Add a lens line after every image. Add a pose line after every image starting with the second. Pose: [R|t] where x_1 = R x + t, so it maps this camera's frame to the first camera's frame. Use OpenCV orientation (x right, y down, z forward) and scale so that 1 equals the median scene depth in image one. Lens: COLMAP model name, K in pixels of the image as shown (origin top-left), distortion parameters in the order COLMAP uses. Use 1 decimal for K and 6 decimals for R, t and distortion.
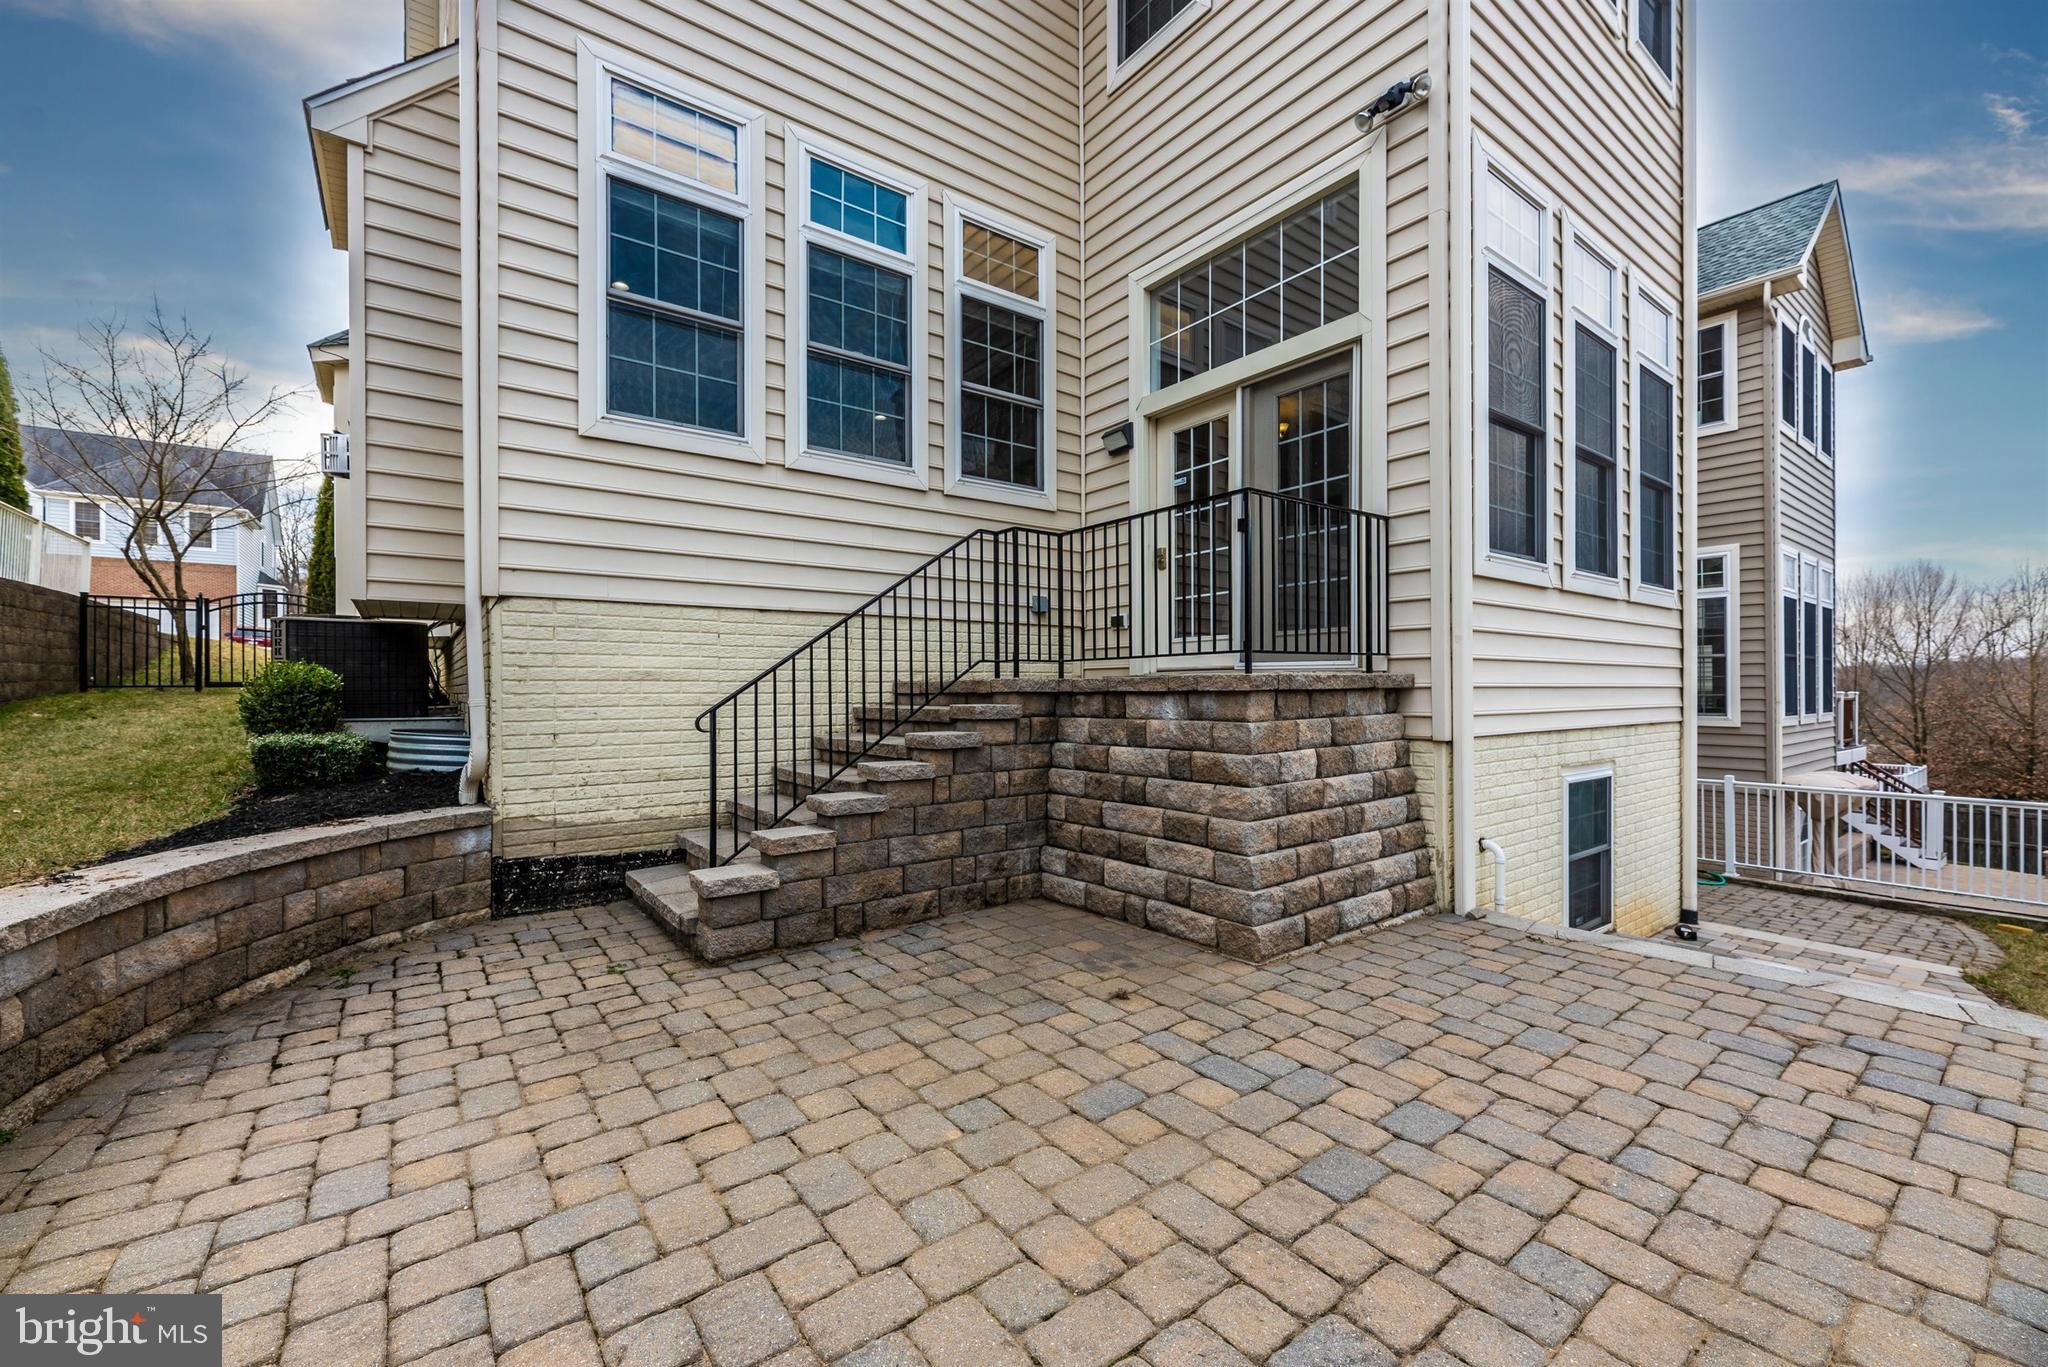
lens RADIAL K [[829.9, 0, 1027.5], [0, 829.9, 685.2], [0, 0, 1]] dist [-0.010439, -0.000246]
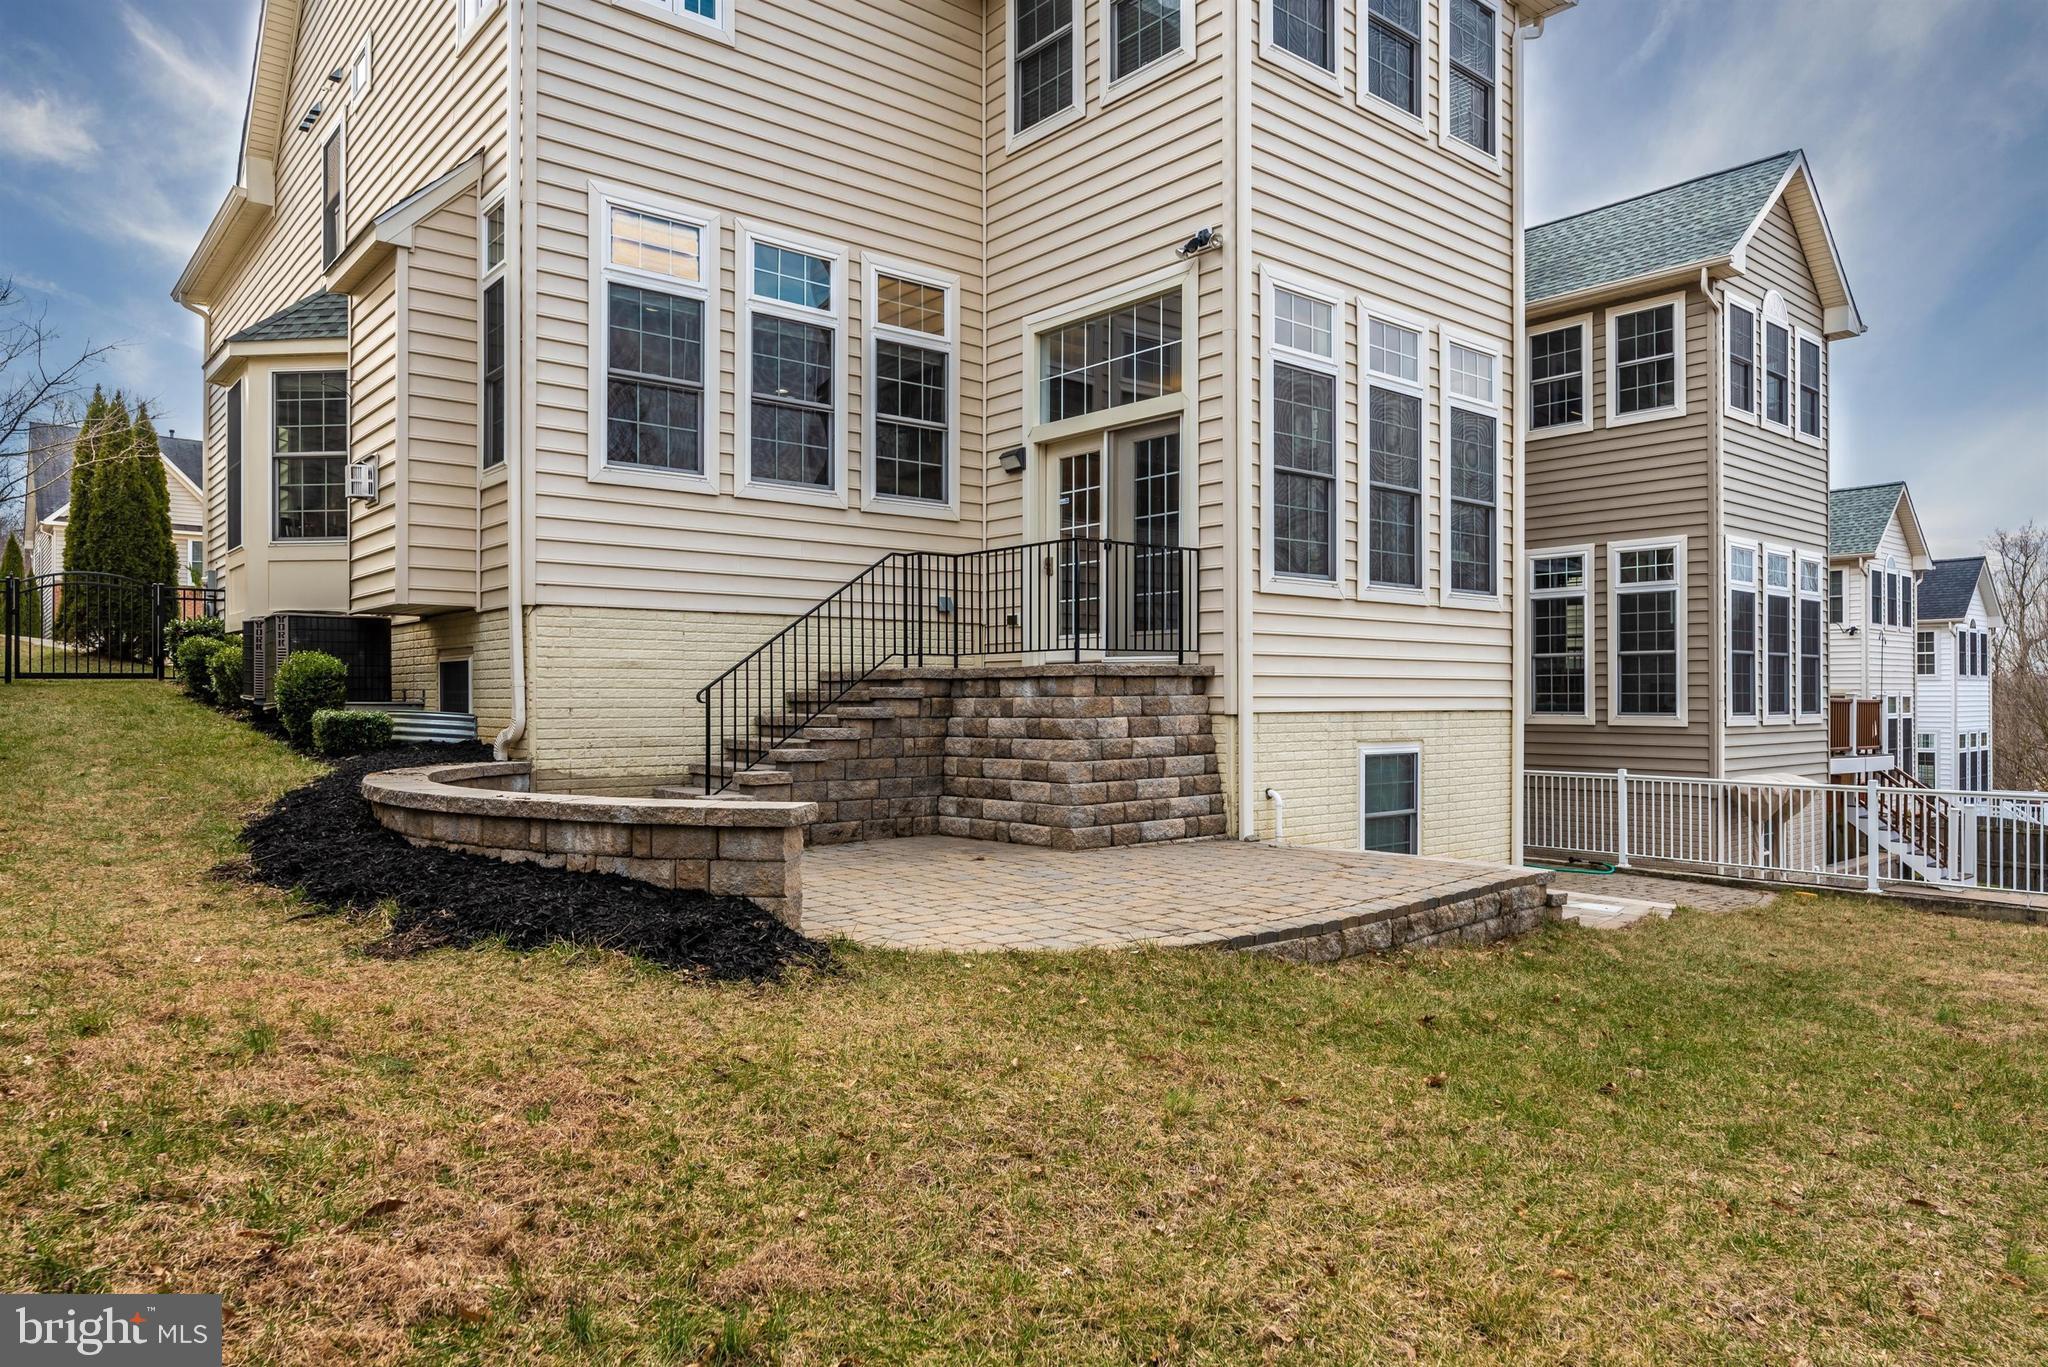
lens RADIAL K [[1280.7, 0, 1019.9], [0, 1280.7, 688.2], [0, 0, 1]] dist [-0.007755, -0.001338]
pose [[0.998794, 0.003780, 0.048948, 0.041927], [-0.003692, 0.999991, -0.001887, 0.025277], [-0.048955, 0.001704, 0.998800, -0.963284]]
